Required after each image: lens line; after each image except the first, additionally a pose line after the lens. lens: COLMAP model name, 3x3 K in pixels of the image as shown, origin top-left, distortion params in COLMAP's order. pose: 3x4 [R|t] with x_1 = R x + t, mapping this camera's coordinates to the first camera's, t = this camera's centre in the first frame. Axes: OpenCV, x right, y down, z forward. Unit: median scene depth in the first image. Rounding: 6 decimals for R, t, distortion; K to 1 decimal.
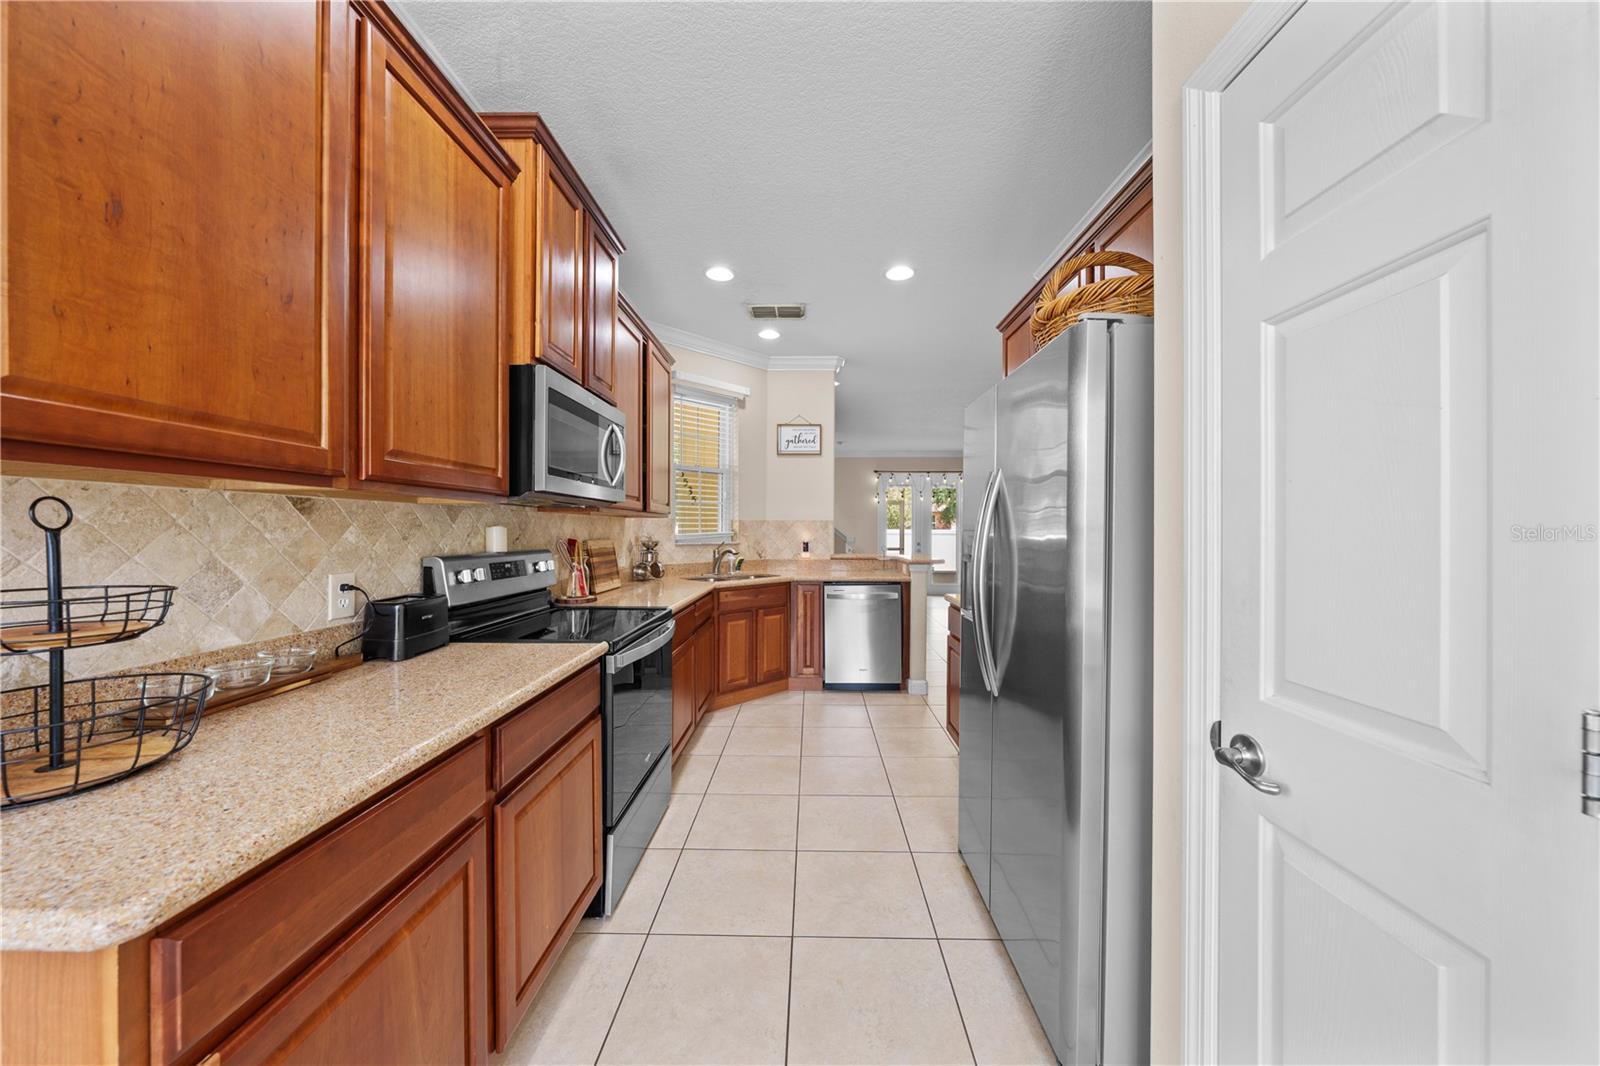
lens RADIAL K [[543.1, 0, 809.3], [0, 543.1, 529.8], [0, 0, 1]] dist [-0.003716, 0.000132]
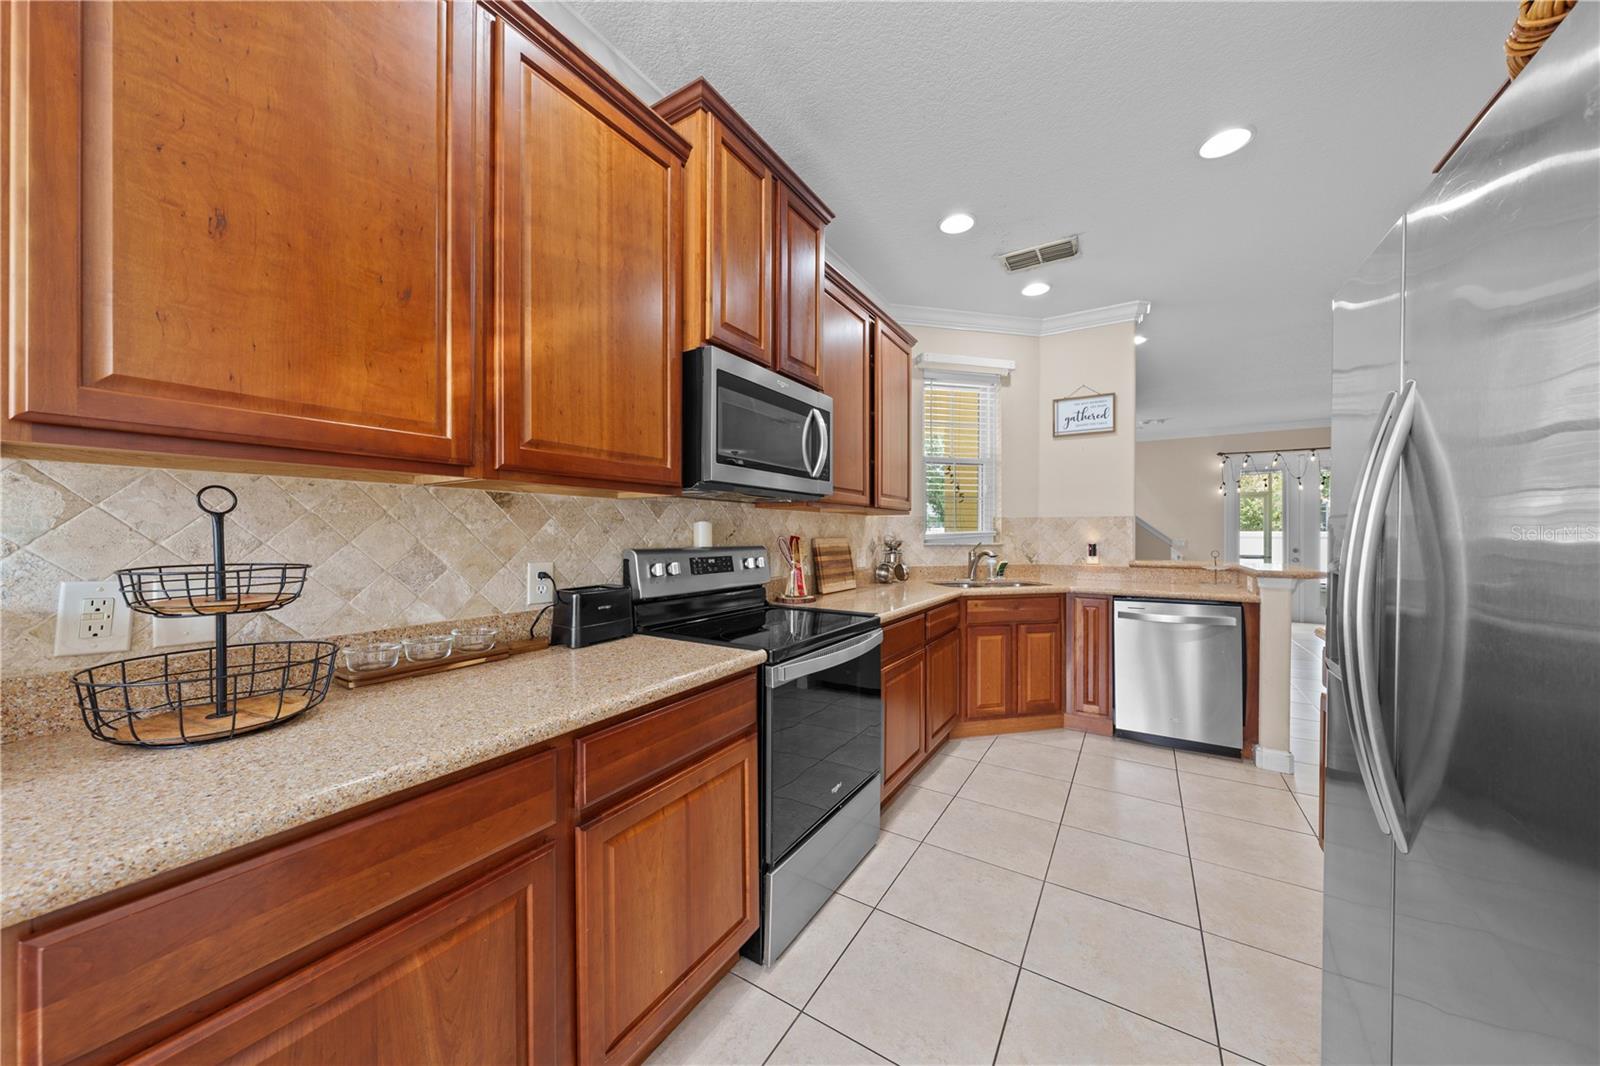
lens RADIAL K [[543.1, 0, 803.5], [0, 543.1, 532.0], [0, 0, 1]] dist [-0.003716, 0.000132]
pose [[0.851623, -0.002614, -0.524149, 0.101426], [0.001056, 0.999994, -0.003272, 0.015004], [0.524154, 0.002233, 0.851620, 0.220021]]
